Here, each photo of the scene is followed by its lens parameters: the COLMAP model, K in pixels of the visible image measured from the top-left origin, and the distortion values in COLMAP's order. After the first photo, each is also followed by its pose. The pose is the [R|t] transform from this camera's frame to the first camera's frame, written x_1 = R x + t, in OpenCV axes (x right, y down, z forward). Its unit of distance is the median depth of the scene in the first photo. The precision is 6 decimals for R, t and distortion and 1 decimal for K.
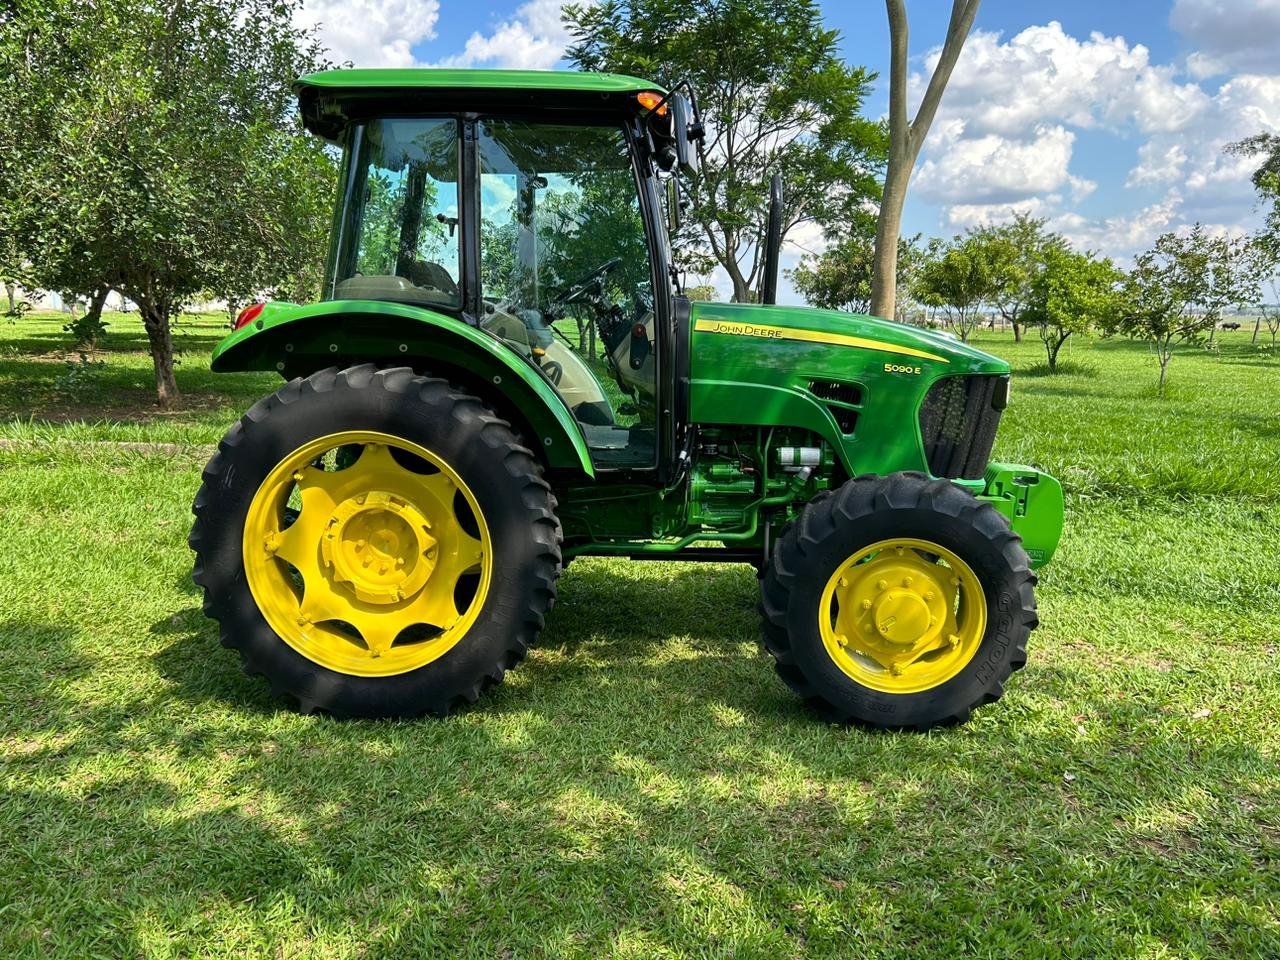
lens RADIAL K [[962.9, 0, 635.5], [0, 962.9, 474.8], [0, 0, 1]] dist [0.064009, -0.066430]
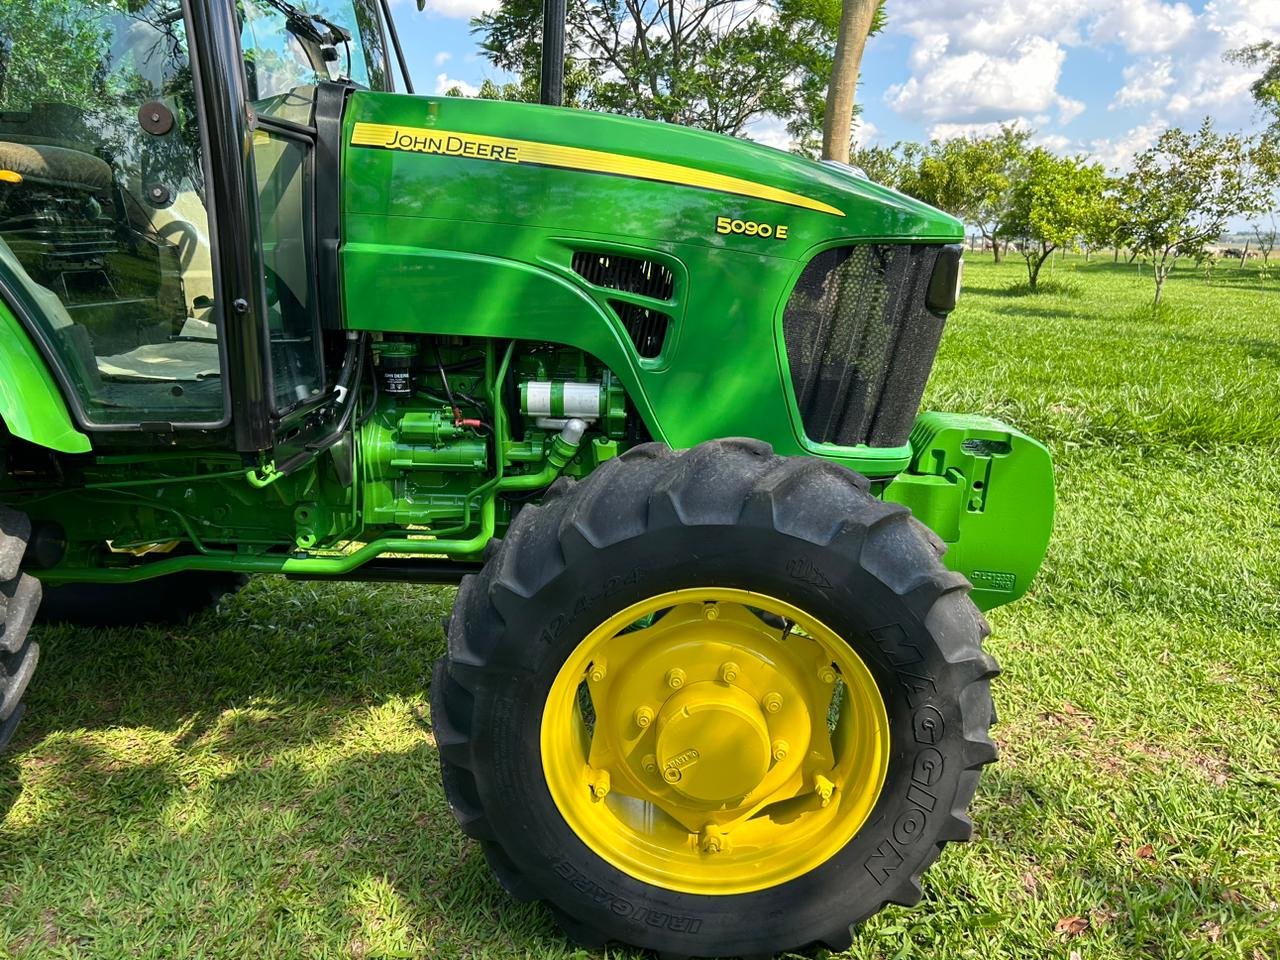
lens RADIAL K [[962.9, 0, 628.9], [0, 962.9, 470.1], [0, 0, 1]] dist [0.064009, -0.066430]
pose [[0.999798, 0.008840, 0.018054, 0.151813], [-0.010154, 0.997202, 0.074062, -0.015334], [-0.017349, -0.074230, 0.997090, 0.365421]]
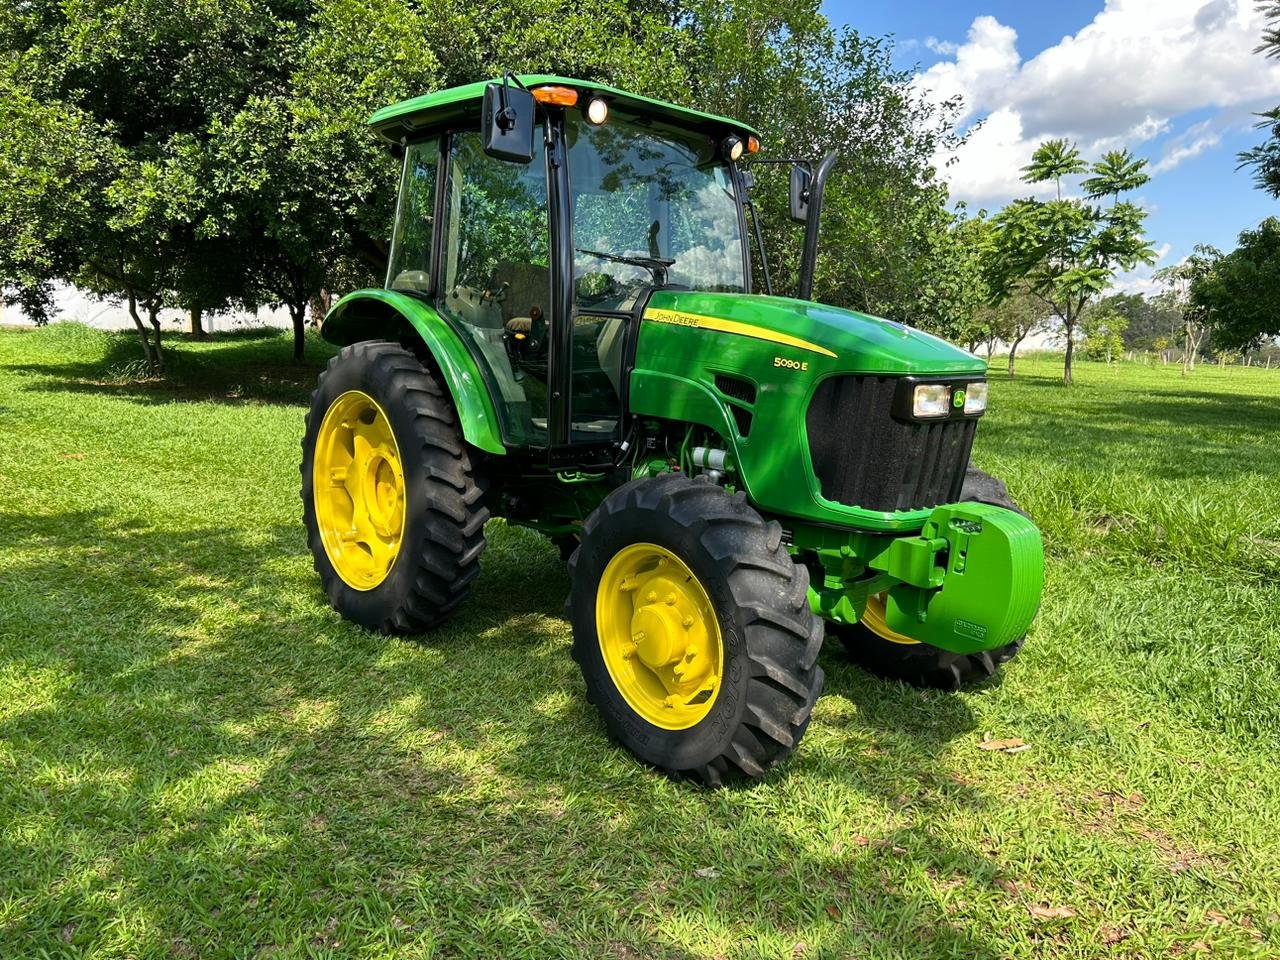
lens RADIAL K [[962.9, 0, 647.7], [0, 962.9, 482.4], [0, 0, 1]] dist [0.064009, -0.066430]
pose [[0.700522, 0.116446, -0.704066, 0.589769], [-0.145825, 0.989137, 0.018503, -0.003691], [0.698573, 0.089708, 0.709893, 0.244918]]
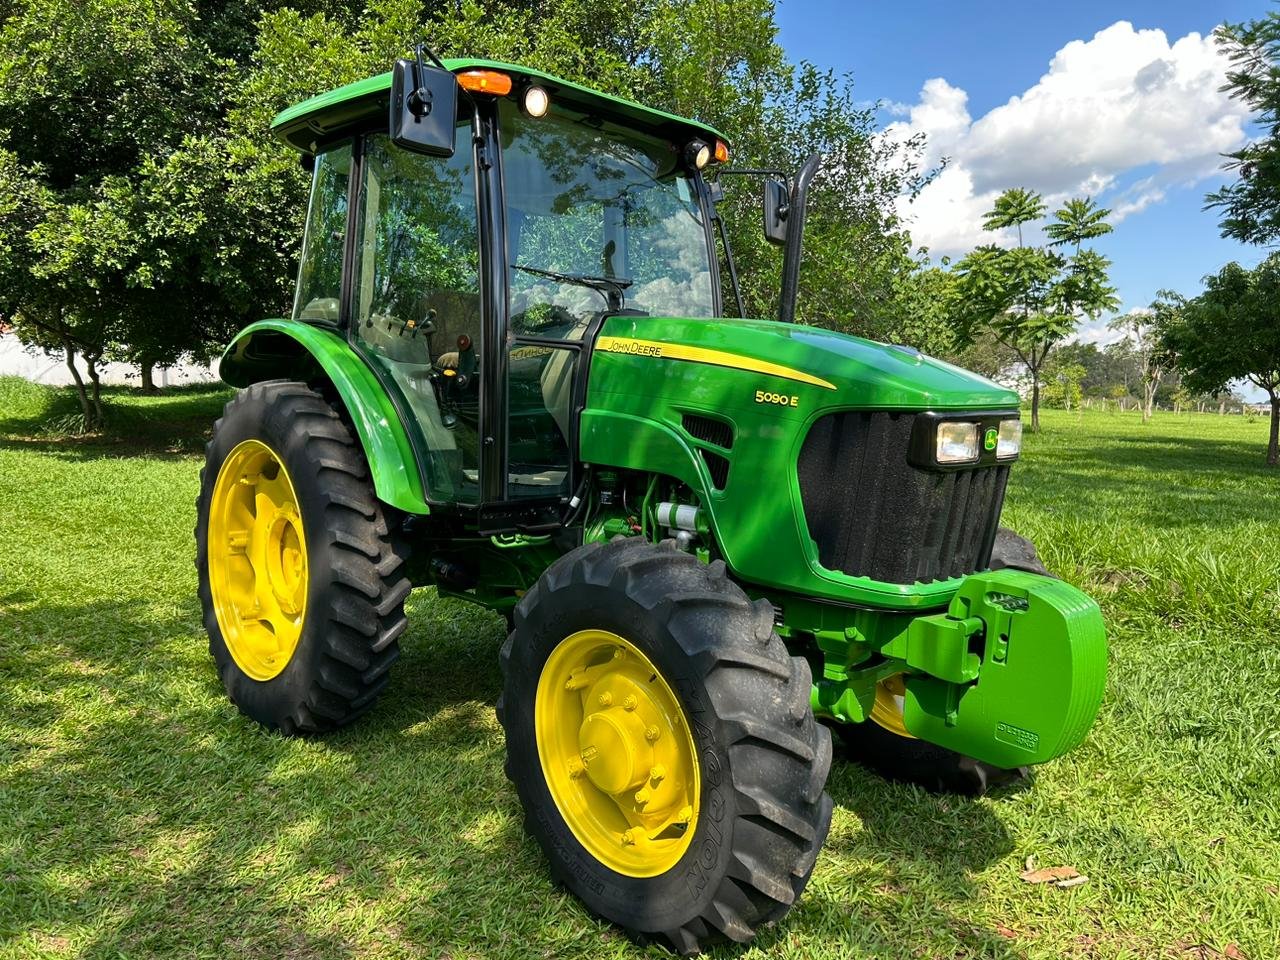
lens RADIAL K [[962.9, 0, 643.4], [0, 962.9, 482.2], [0, 0, 1]] dist [0.064009, -0.066430]
pose [[0.723306, 0.070704, -0.686898, 0.502233], [-0.133361, 0.990320, -0.038493, -0.010201], [0.677527, 0.119447, 0.725734, 0.341771]]
